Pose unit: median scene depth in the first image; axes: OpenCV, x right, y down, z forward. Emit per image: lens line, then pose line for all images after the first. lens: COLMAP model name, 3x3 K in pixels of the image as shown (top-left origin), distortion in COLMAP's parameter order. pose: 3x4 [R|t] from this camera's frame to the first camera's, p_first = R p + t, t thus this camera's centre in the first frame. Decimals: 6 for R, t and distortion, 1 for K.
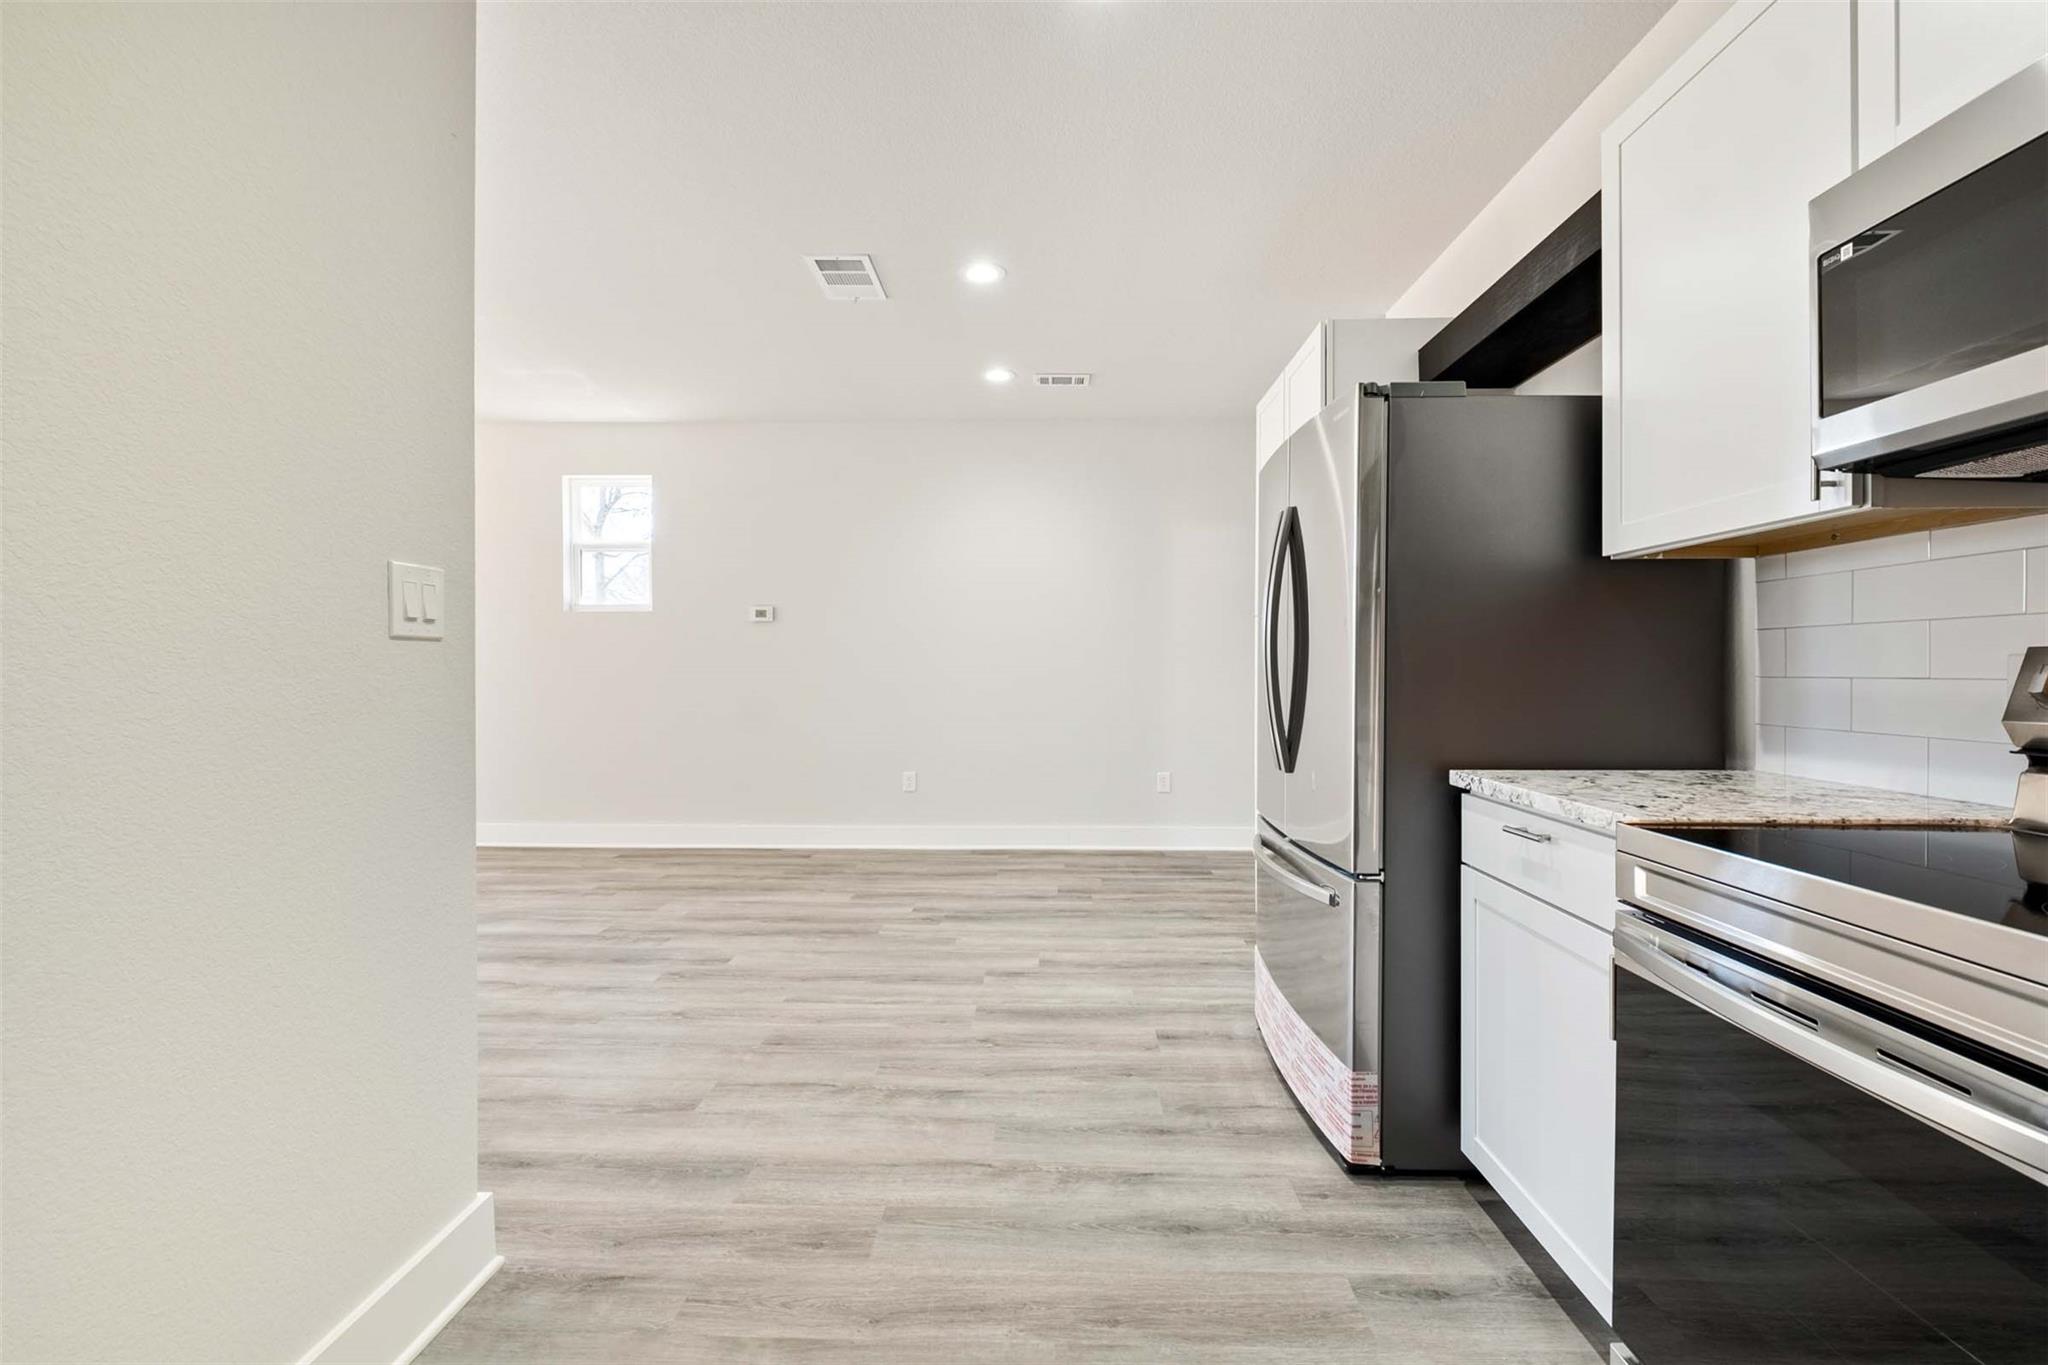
lens RADIAL K [[881.8, 0, 1024.0], [0, 881.8, 682.5], [0, 0, 1]] dist [0.022234, -0.005184]
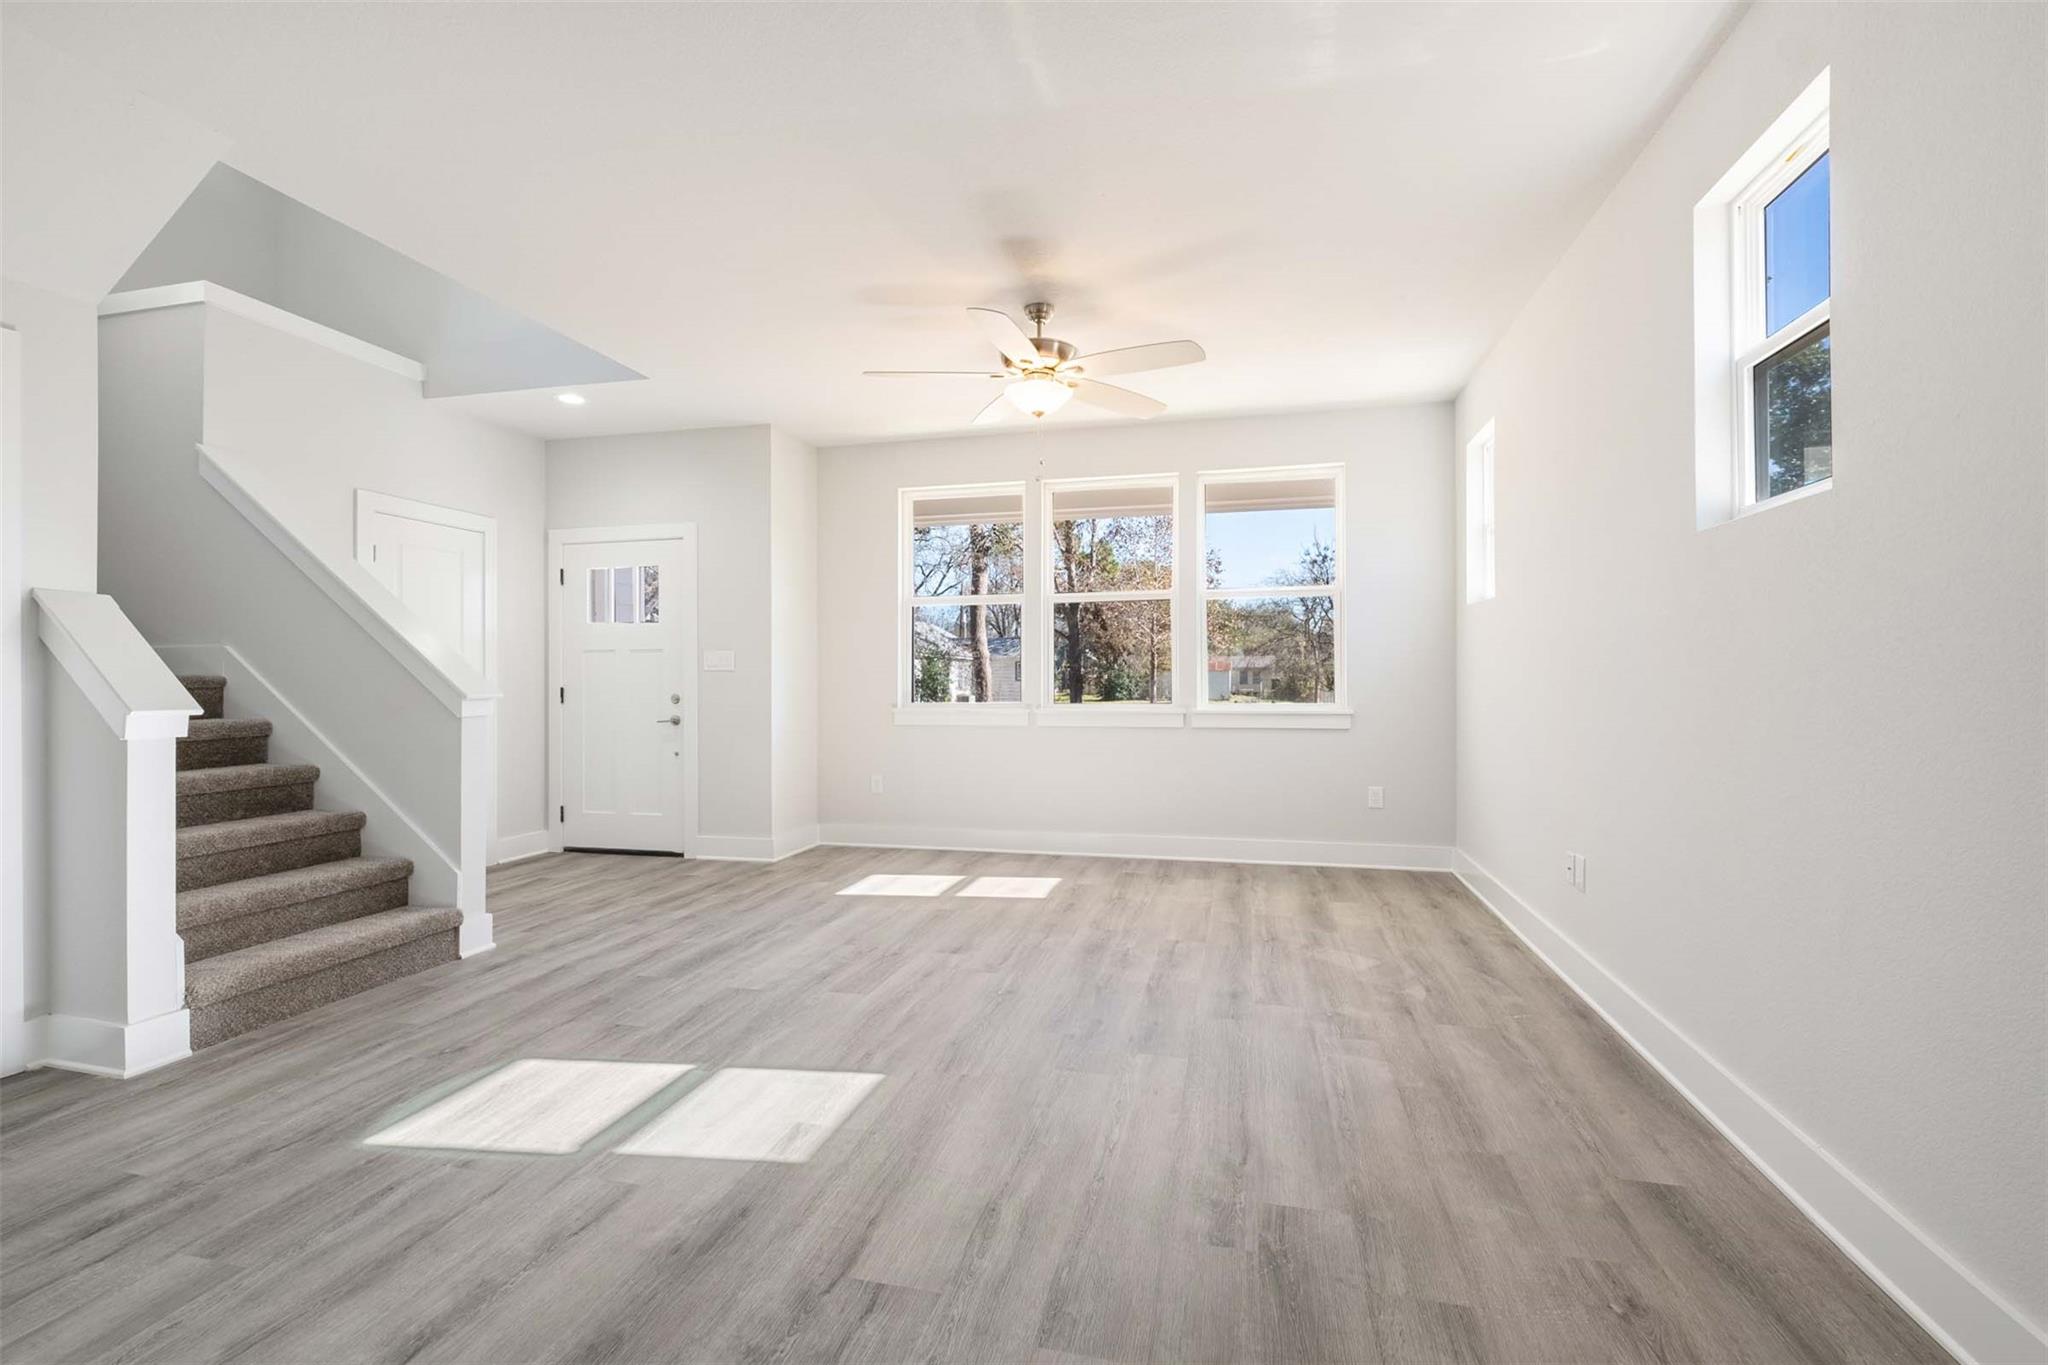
lens RADIAL K [[889.5, 0, 1029.0], [0, 889.5, 679.7], [0, 0, 1]] dist [0.002678, -0.005634]
pose [[-0.210426, -0.000981, -0.977609, -0.083906], [-0.010420, 0.999945, 0.001240, -0.016421], [0.977554, 0.010448, -0.210425, 1.405928]]
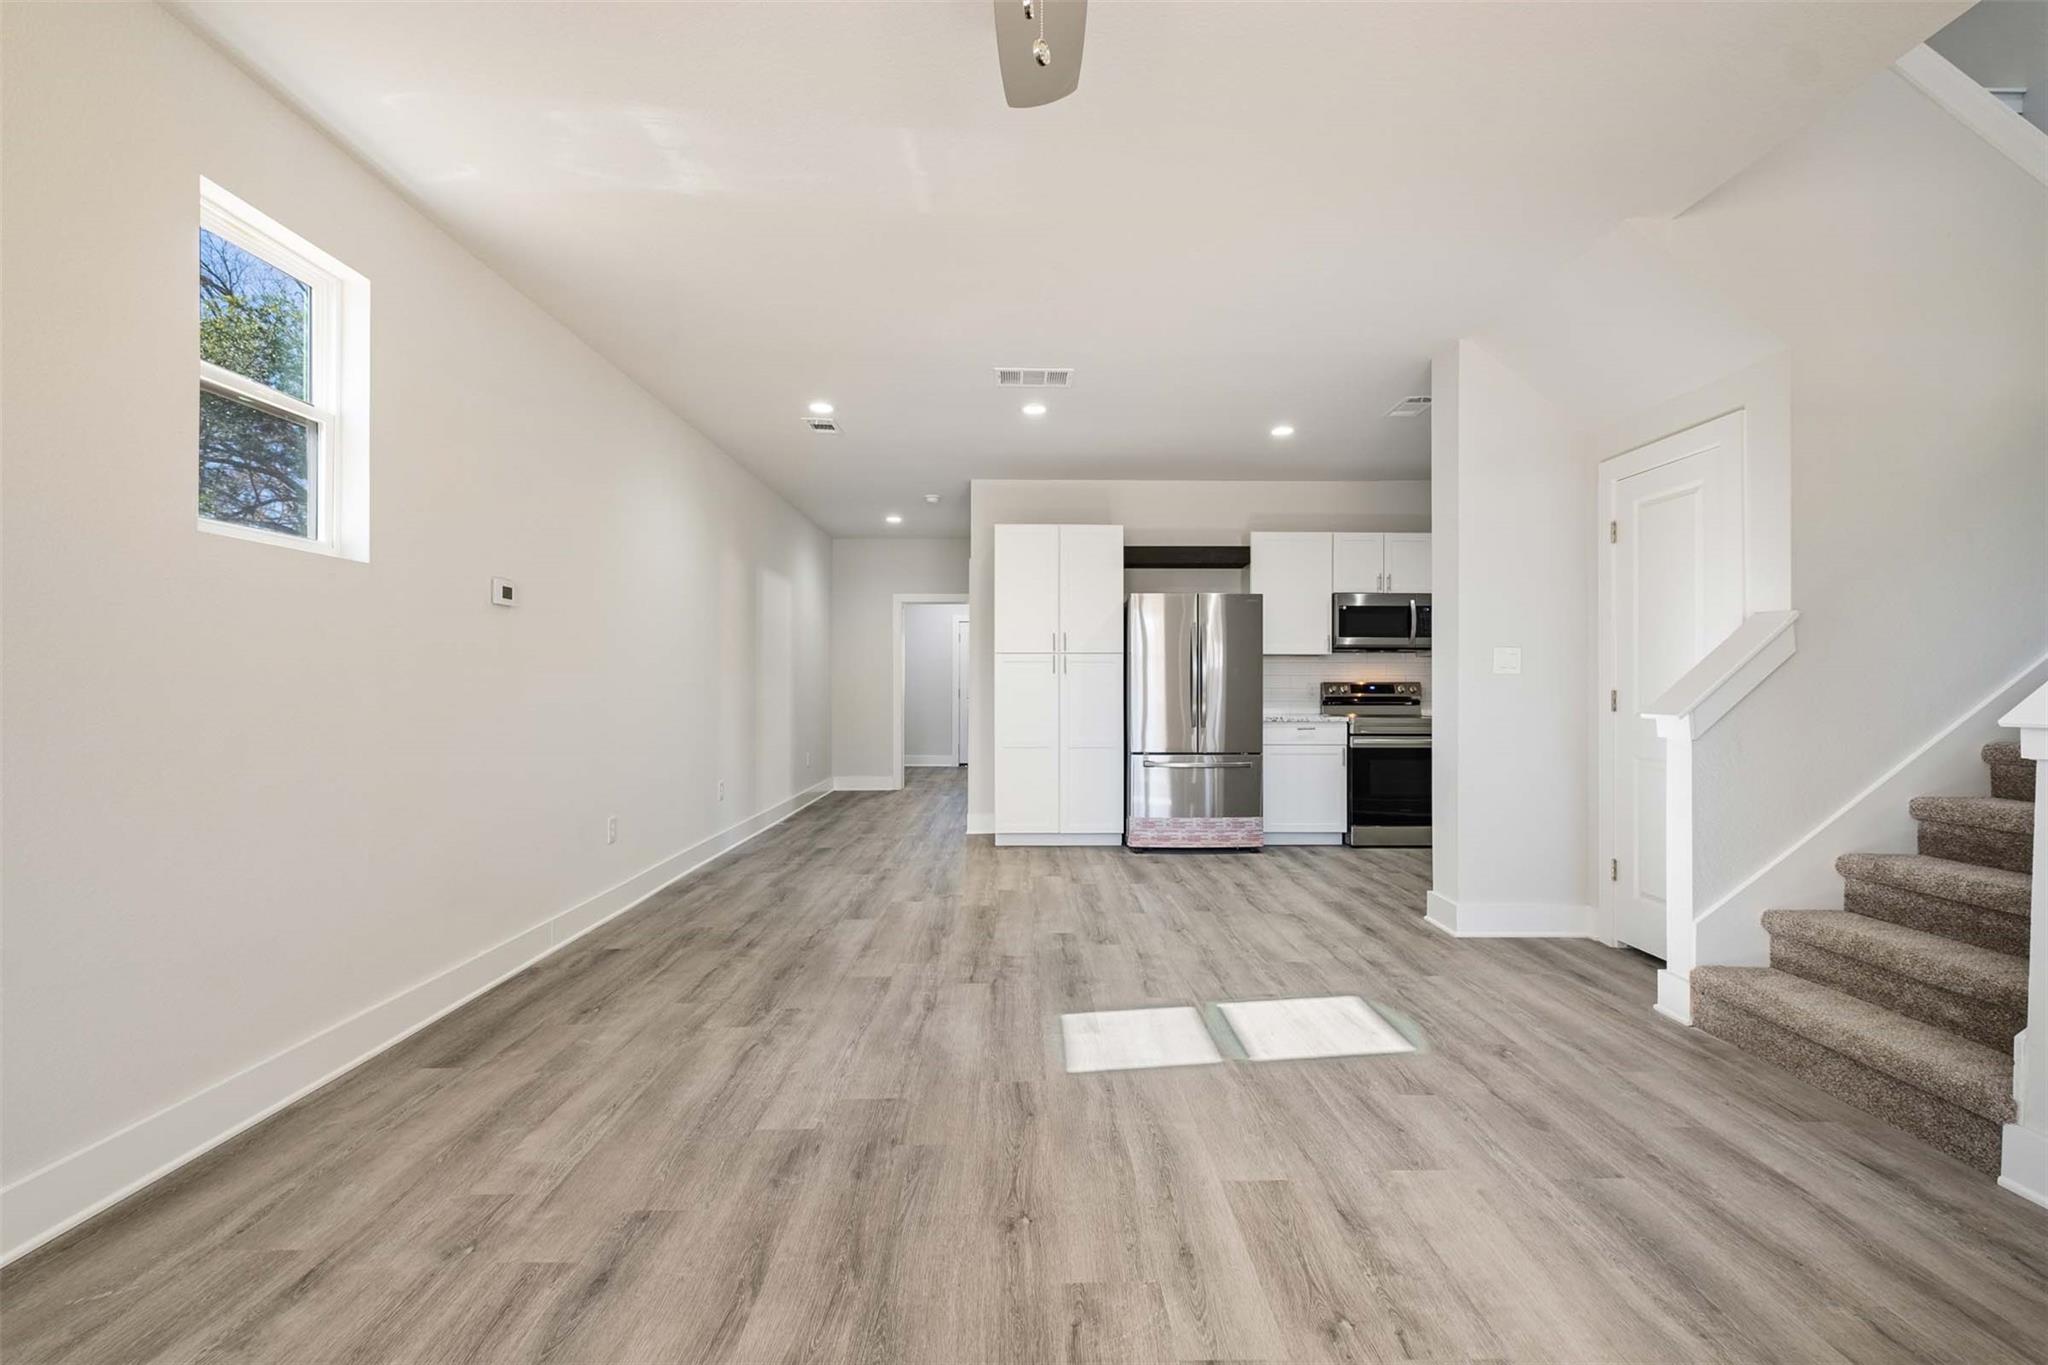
lens RADIAL K [[889.5, 0, 1029.0], [0, 889.5, 679.7], [0, 0, 1]] dist [0.002678, -0.005634]
pose [[-0.039432, 0.003191, 0.999217, -1.646762], [0.011455, 0.999931, -0.002742, -0.021831], [-0.999157, 0.011338, -0.039466, 1.184580]]
